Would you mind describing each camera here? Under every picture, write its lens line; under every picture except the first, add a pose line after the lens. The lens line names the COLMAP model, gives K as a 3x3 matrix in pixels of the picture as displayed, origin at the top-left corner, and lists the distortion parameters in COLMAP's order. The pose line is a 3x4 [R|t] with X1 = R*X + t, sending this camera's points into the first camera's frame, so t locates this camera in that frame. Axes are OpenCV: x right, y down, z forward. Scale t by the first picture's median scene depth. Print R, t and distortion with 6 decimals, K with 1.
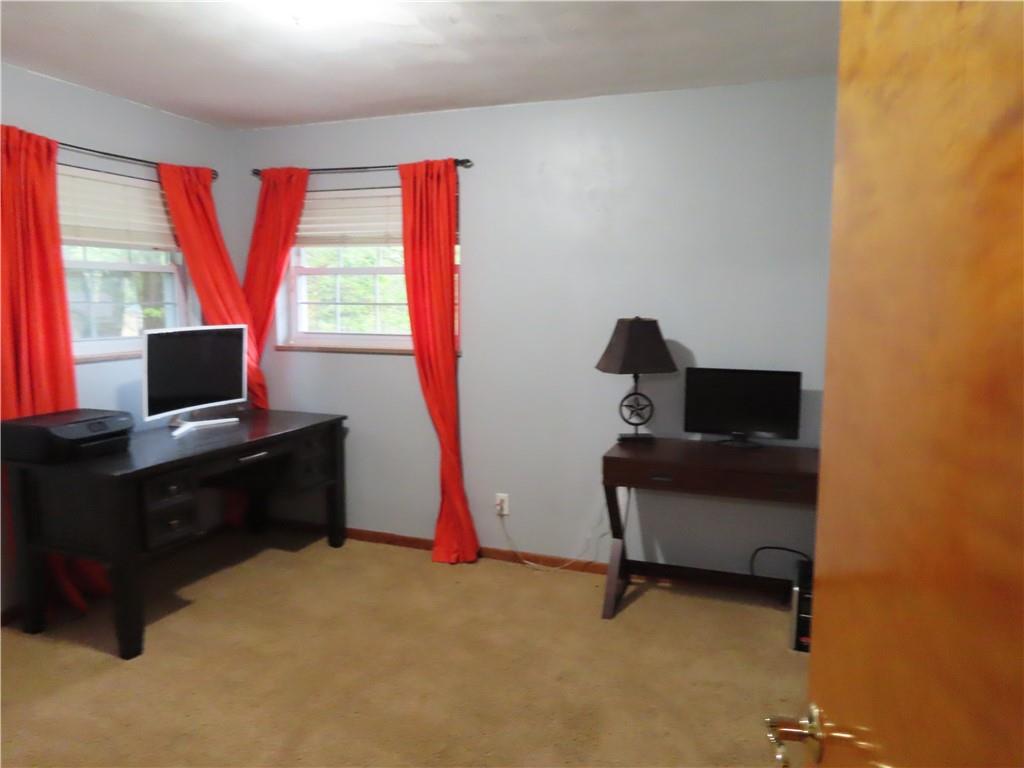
lens RADIAL K [[727.9, 0, 511.1], [0, 727.9, 382.9], [0, 0, 1]] dist [-0.009569, 0.000557]
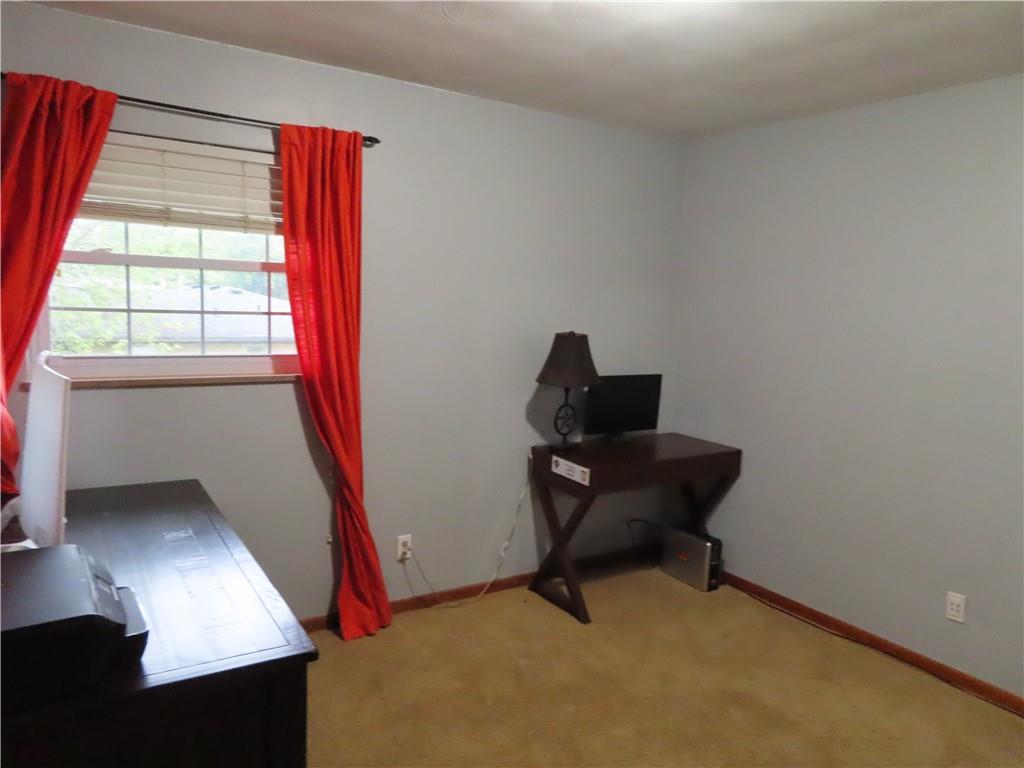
lens RADIAL K [[727.9, 0, 511.1], [0, 727.9, 382.9], [0, 0, 1]] dist [-0.009569, 0.000557]
pose [[0.594785, -0.069357, 0.800887, -0.653532], [0.061139, 0.997288, 0.040960, -0.058906], [-0.801557, 0.024603, 0.597412, 0.403415]]
